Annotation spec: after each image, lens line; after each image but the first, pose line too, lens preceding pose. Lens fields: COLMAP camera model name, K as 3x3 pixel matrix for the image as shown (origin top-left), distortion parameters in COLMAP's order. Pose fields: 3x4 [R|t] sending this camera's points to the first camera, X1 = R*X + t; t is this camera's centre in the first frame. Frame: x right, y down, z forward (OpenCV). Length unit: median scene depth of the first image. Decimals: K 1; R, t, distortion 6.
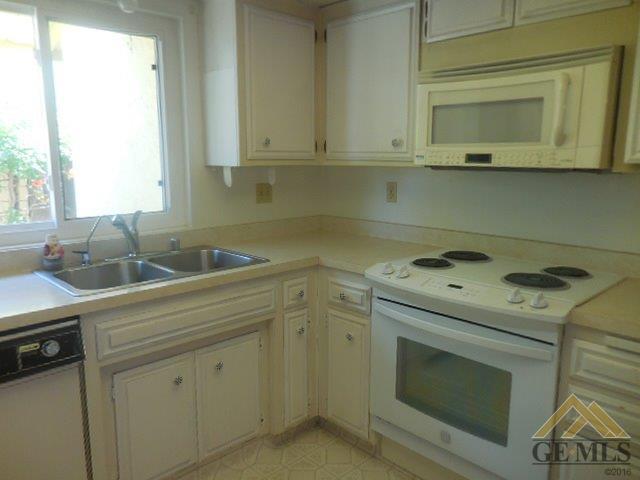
lens RADIAL K [[487.4, 0, 322.6], [0, 487.4, 236.1], [0, 0, 1]] dist [-0.004256, -0.001426]
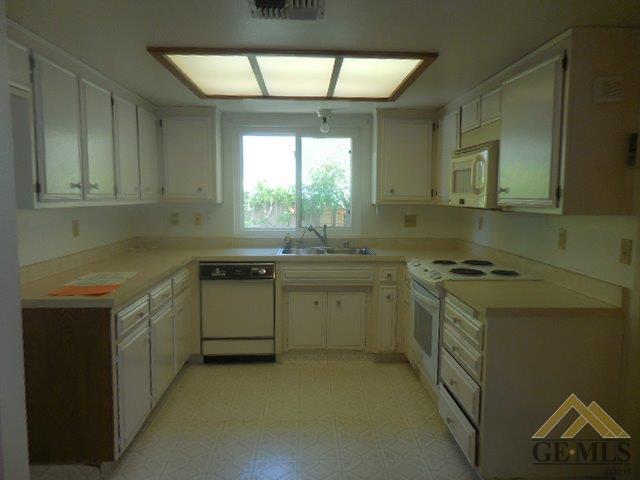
lens RADIAL K [[487.4, 0, 322.6], [0, 487.4, 236.1], [0, 0, 1]] dist [-0.004256, -0.001426]
pose [[0.746514, 0.061235, -0.662546, 0.951520], [-0.113304, 0.992912, -0.035895, 0.068310], [0.655652, 0.101865, 0.748160, -0.517244]]
